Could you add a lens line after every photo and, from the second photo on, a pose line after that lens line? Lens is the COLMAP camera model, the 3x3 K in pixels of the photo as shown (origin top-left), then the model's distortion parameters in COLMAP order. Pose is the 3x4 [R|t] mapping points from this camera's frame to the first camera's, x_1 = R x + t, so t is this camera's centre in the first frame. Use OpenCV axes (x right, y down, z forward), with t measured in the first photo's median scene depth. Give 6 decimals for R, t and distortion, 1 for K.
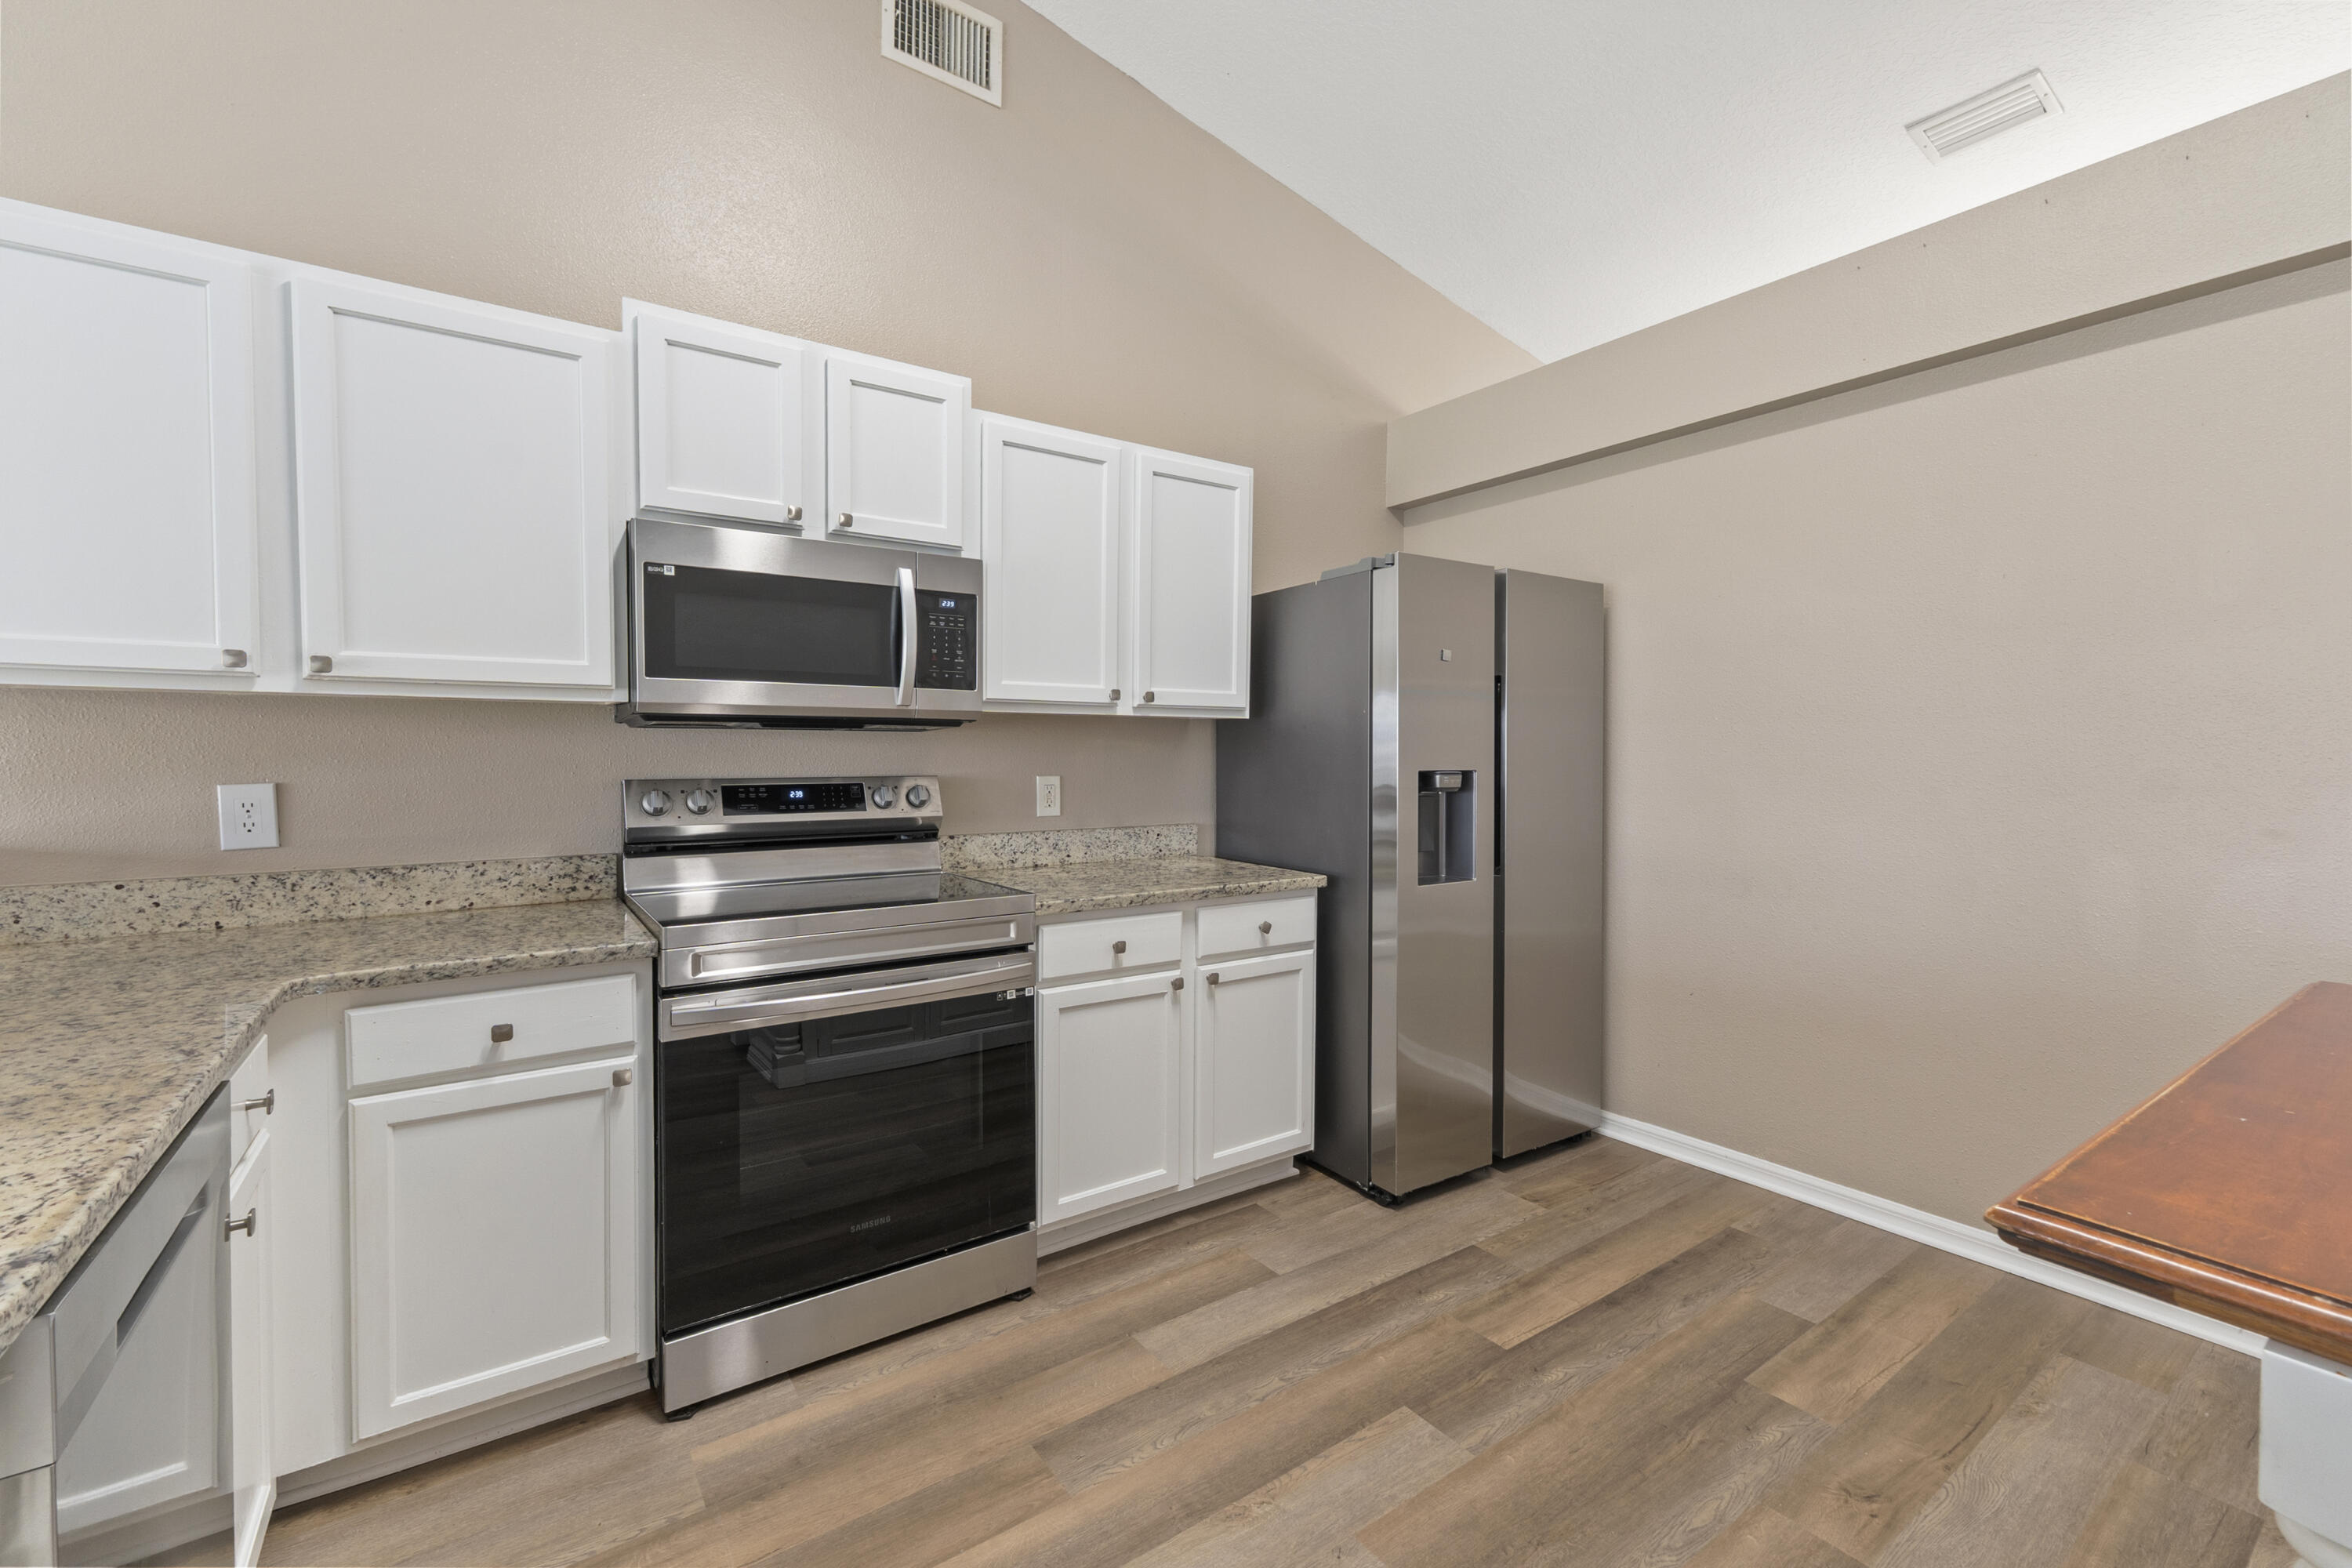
lens RADIAL K [[980.7, 0, 1176.9], [0, 980.7, 777.8], [0, 0, 1]] dist [0.001290, 0.000106]
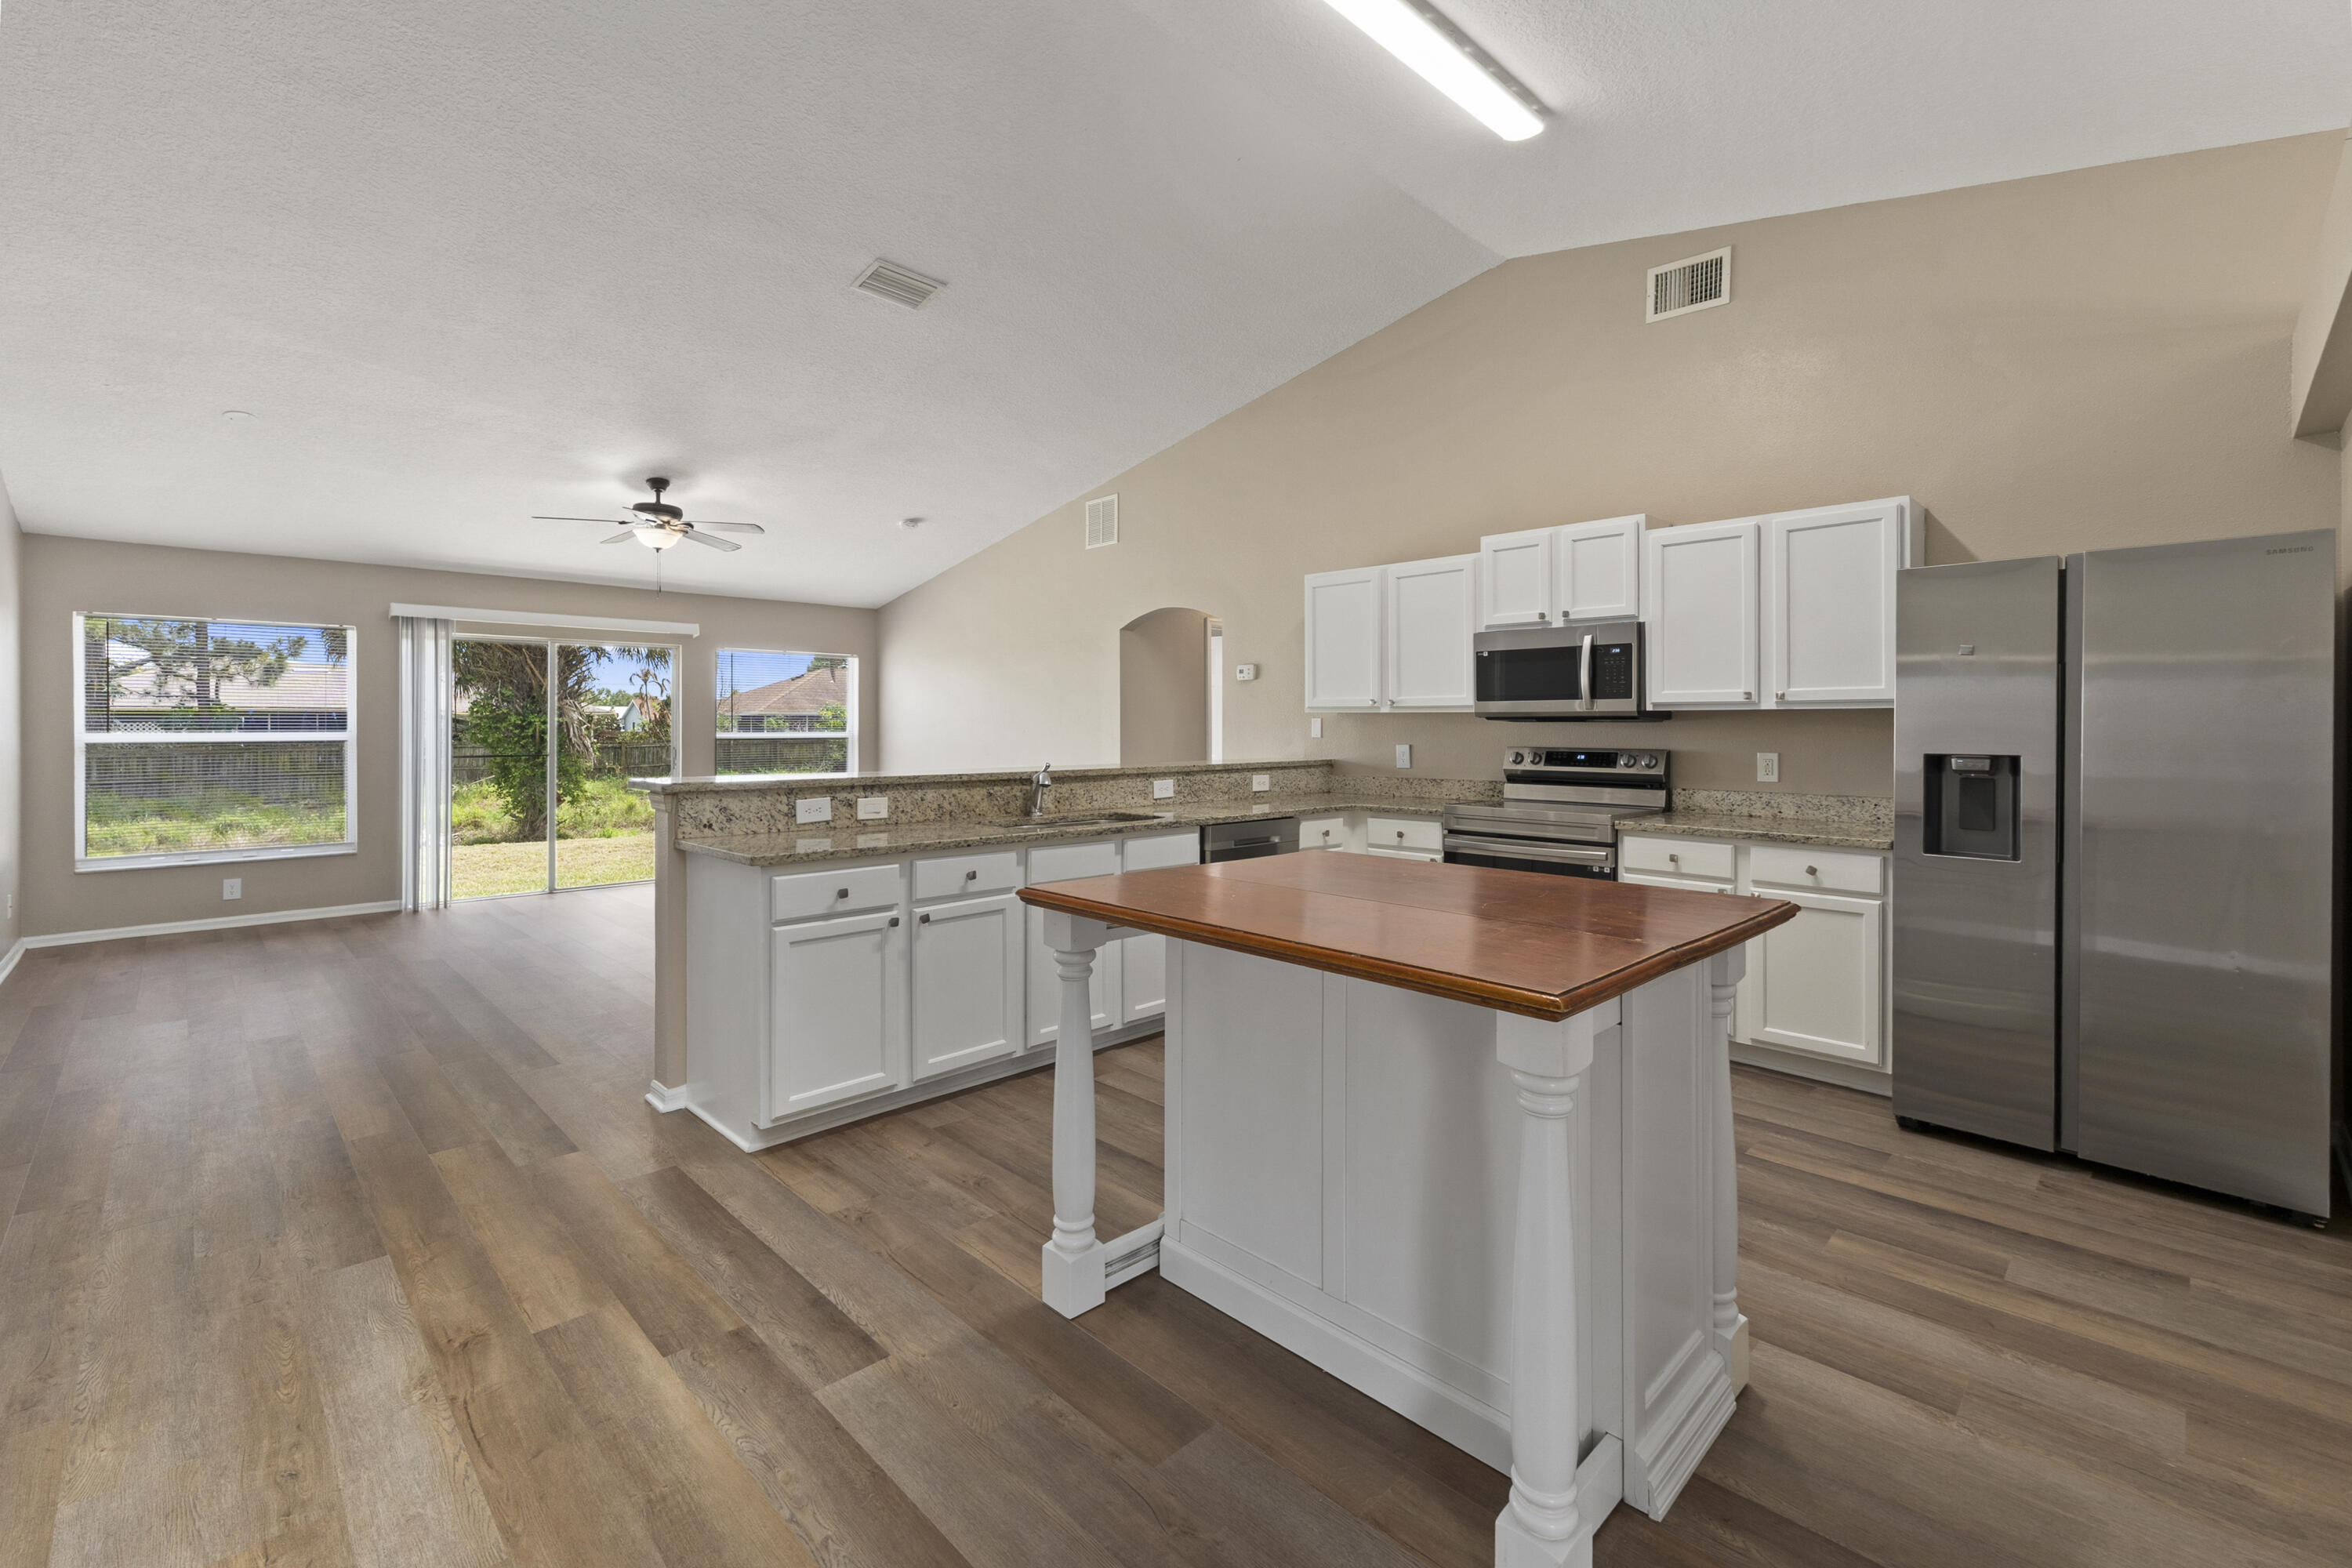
lens RADIAL K [[1011.7, 0, 1180.0], [0, 1011.7, 724.2], [0, 0, 1]] dist [0.004423, 0.000538]
pose [[0.166077, -0.003995, -0.986105, 1.386902], [-0.030800, 0.999483, -0.009236, -0.004123], [0.985632, 0.031906, 0.165868, -0.066907]]
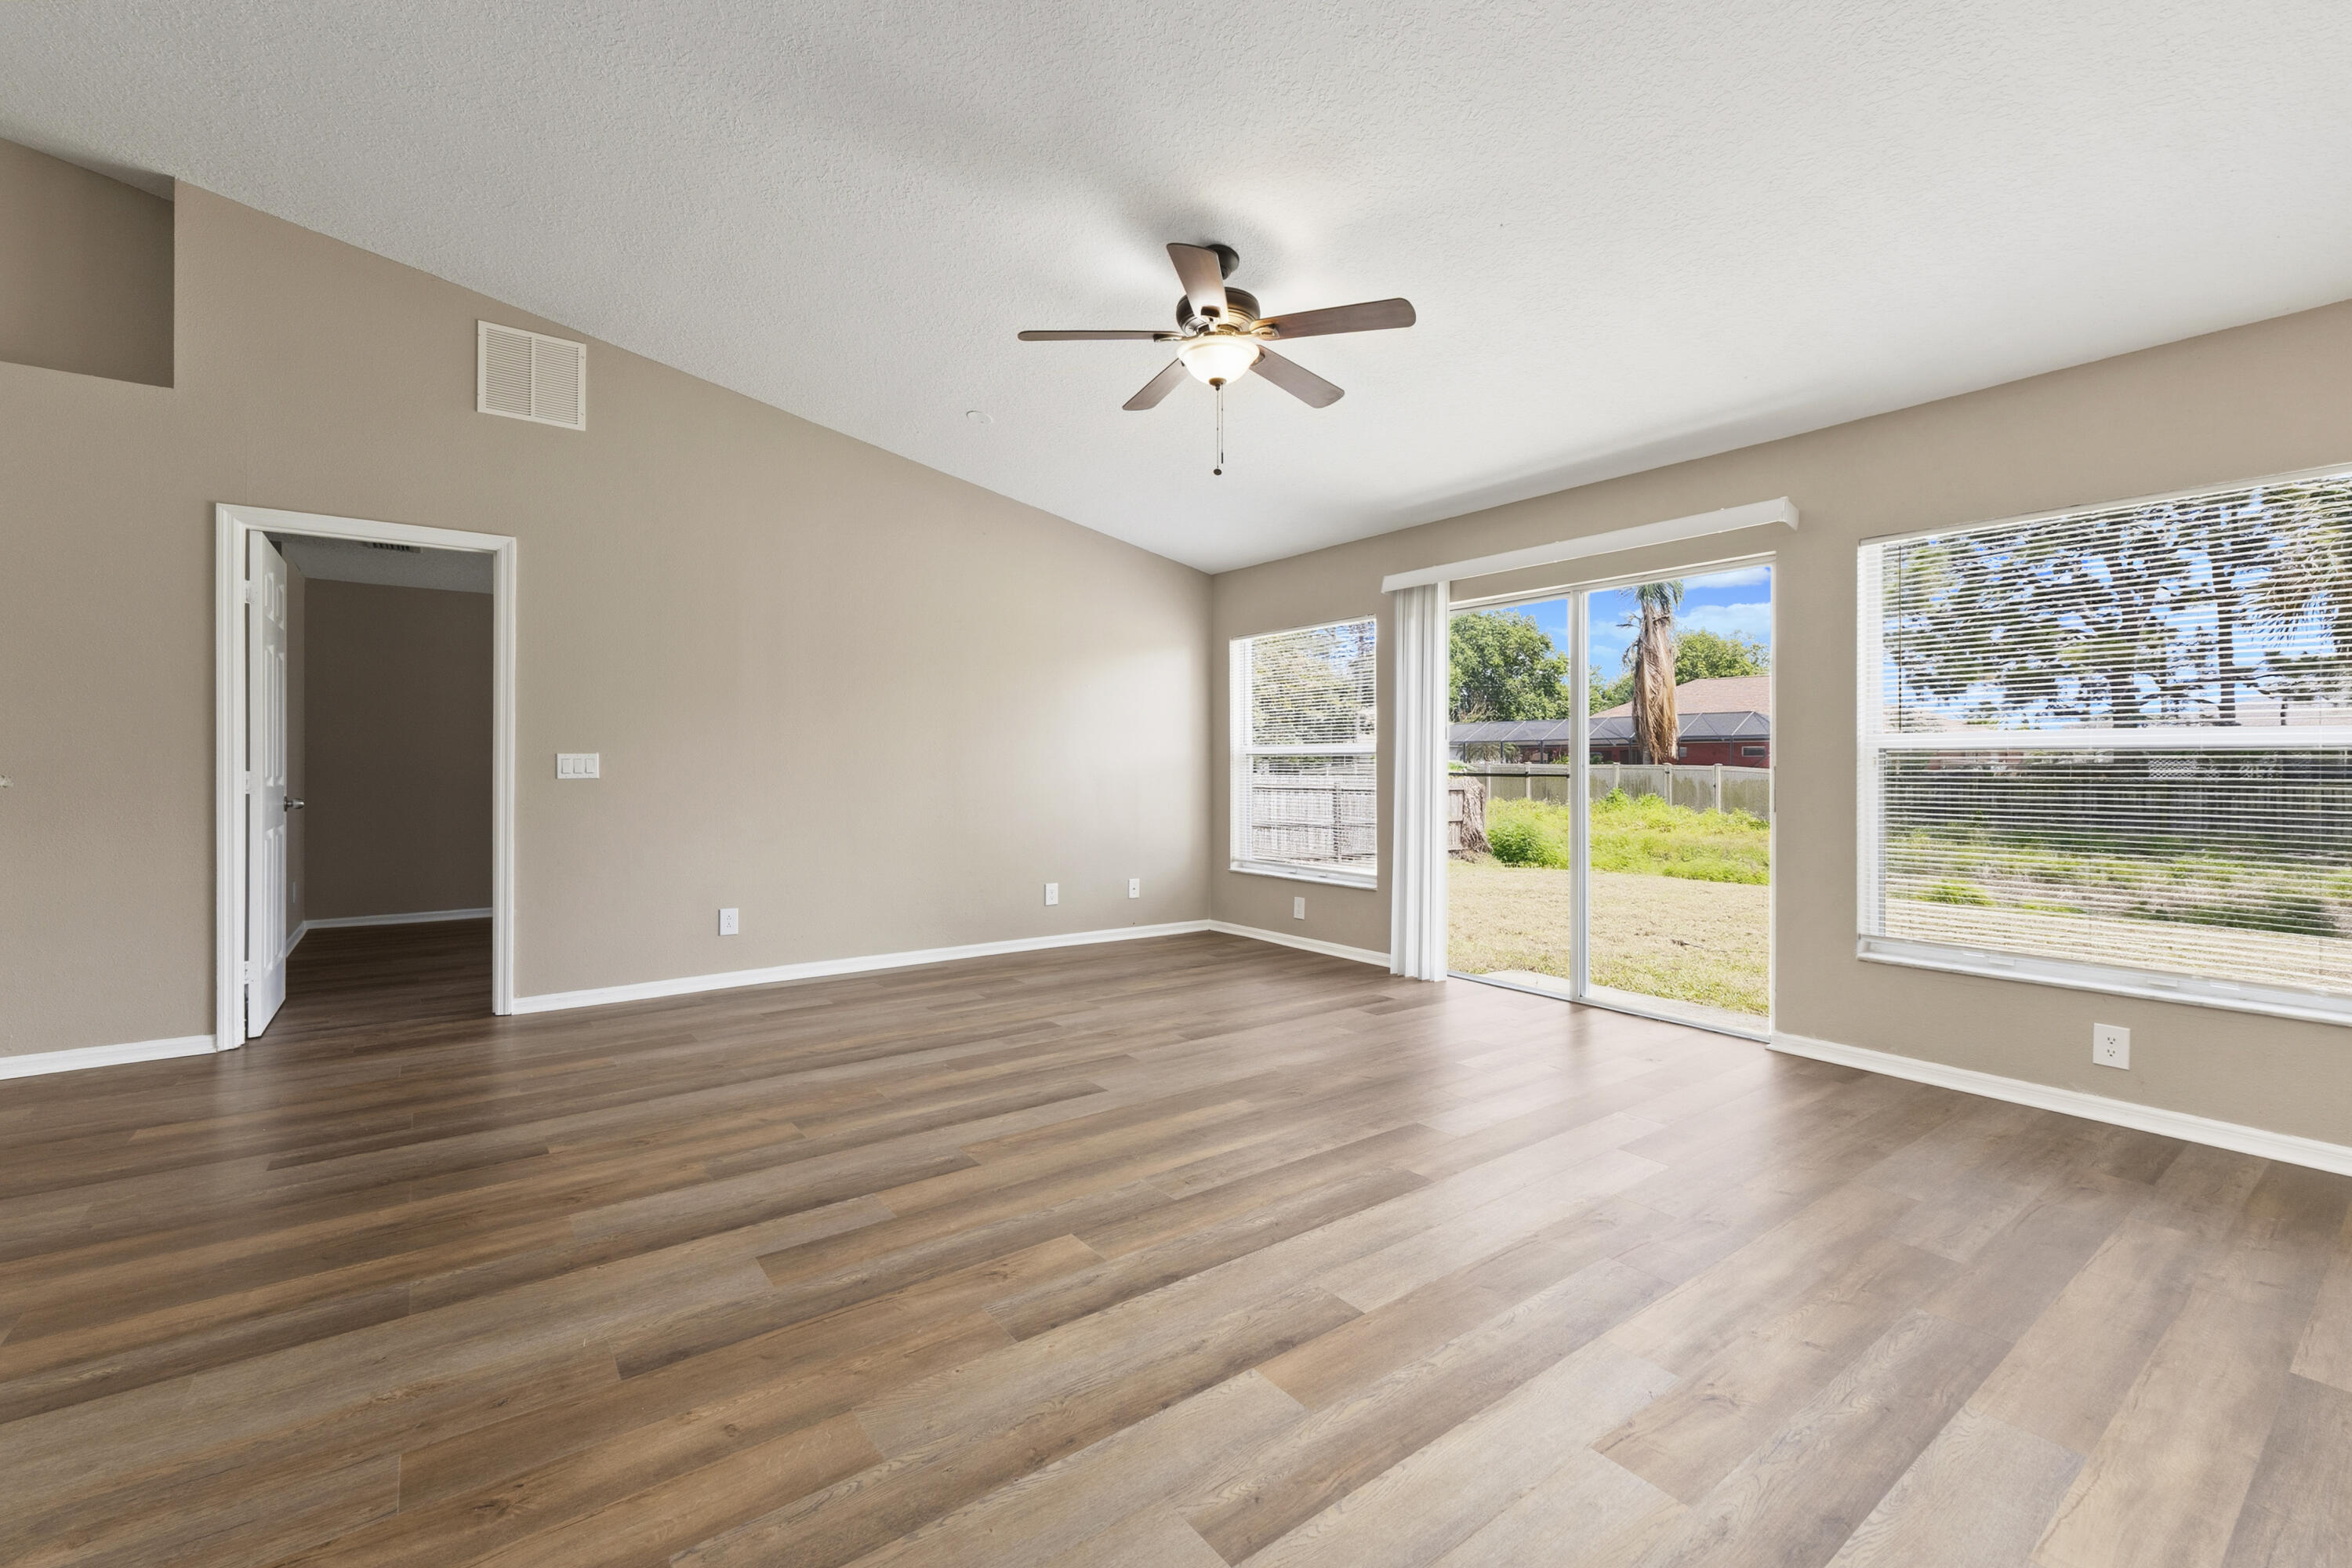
lens RADIAL K [[996.8, 0, 1192.5], [0, 996.8, 773.1], [0, 0, 1]] dist [0.001143, -0.000010]
pose [[-0.999319, -0.001056, -0.036872, -1.233663], [-0.002553, 0.999172, 0.040599, 0.042990], [0.036799, 0.040665, -0.998495, 0.395946]]
